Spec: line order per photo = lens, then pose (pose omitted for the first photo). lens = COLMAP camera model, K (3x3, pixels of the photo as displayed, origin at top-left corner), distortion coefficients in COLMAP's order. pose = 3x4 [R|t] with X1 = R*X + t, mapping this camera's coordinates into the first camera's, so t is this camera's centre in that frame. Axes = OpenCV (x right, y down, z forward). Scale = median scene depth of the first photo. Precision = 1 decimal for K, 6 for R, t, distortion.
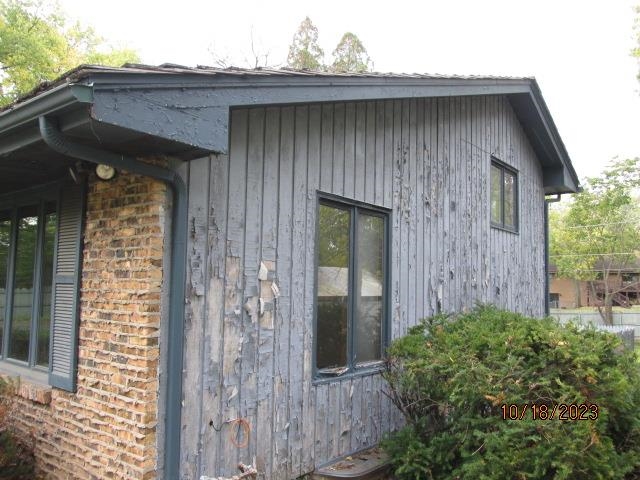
lens RADIAL K [[538.0, 0, 320.0], [0, 538.0, 240.0], [0, 0, 1]] dist [-0.033788, -0.005418]
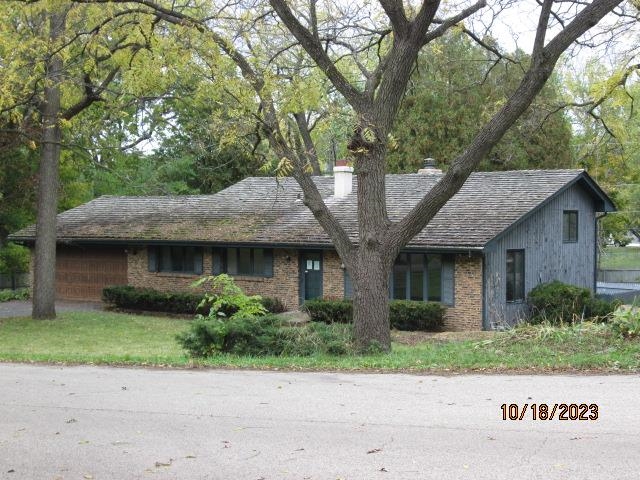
lens RADIAL K [[1048.6, 0, 320.0], [0, 1048.6, 240.0], [0, 0, 1]] dist [-0.006578, -0.024420]
pose [[0.999364, -0.023214, 0.027054, -0.650146], [0.020094, 0.993685, 0.110392, -0.432945], [-0.029445, -0.109778, 0.993520, -2.654260]]
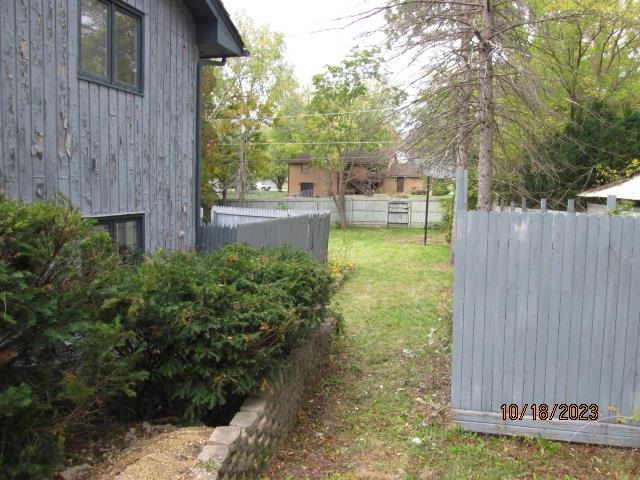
lens RADIAL K [[538.0, 0, 320.0], [0, 538.0, 240.0], [0, 0, 1]] dist [-0.033788, -0.005418]
pose [[0.920298, -0.041596, 0.389002, 0.265858], [-0.037265, 0.980490, 0.193004, 0.032998], [-0.389440, -0.192117, 0.900792, 0.119580]]
